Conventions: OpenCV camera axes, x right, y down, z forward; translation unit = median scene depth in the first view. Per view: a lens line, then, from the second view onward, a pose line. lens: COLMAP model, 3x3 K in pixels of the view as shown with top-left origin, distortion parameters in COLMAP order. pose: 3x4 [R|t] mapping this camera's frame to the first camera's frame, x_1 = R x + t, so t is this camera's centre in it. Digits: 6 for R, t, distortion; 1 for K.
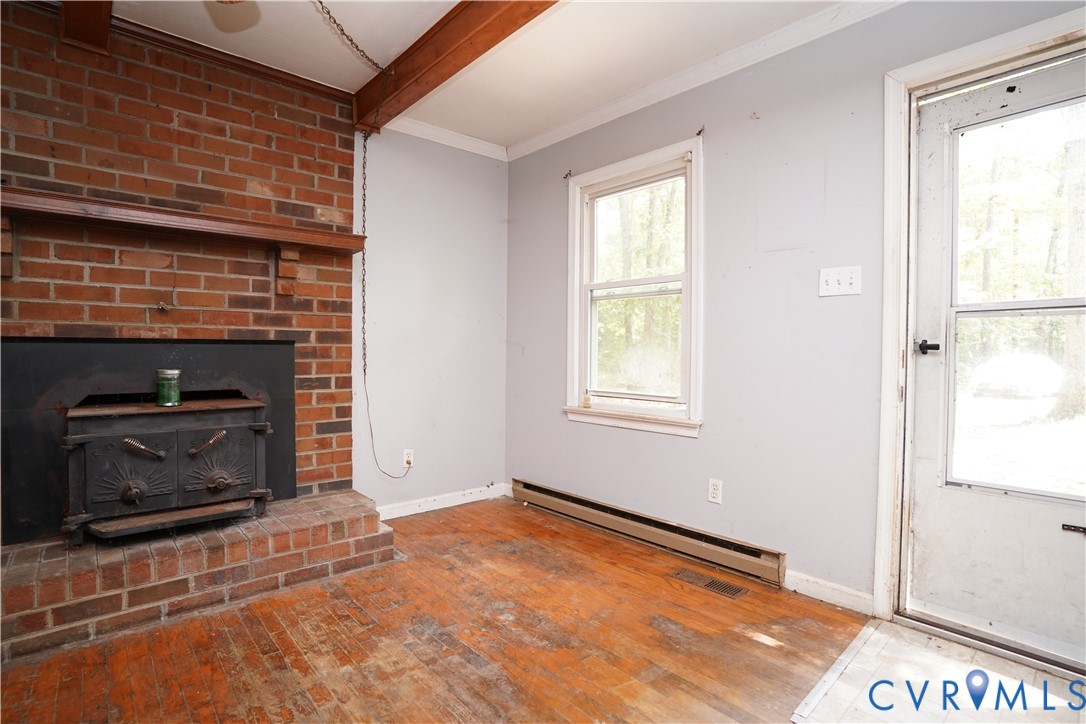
lens RADIAL K [[532.3, 0, 541.0], [0, 532.3, 361.1], [0, 0, 1]] dist [-0.029655, 0.004765]
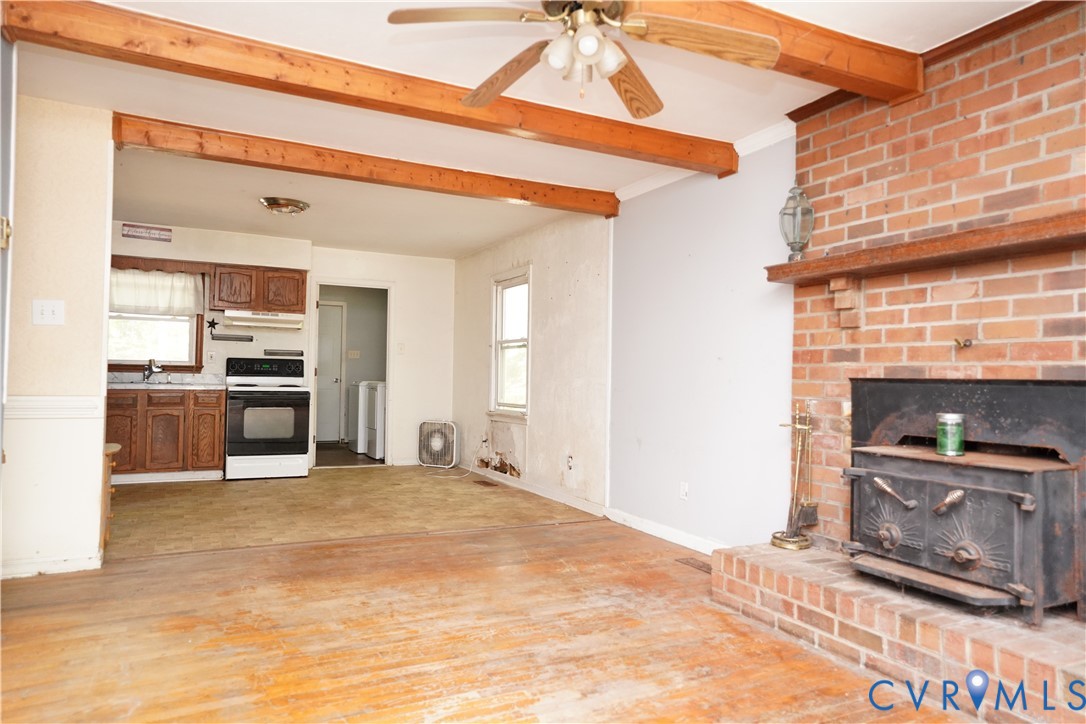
lens RADIAL K [[695.9, 0, 539.2], [0, 695.9, 361.7], [0, 0, 1]] dist [0.010357, 0.001817]
pose [[-0.261317, -0.034290, -0.964644, 0.611861], [-0.041323, 0.998850, -0.024311, -0.014125], [0.964368, 0.033509, -0.262434, 0.642637]]
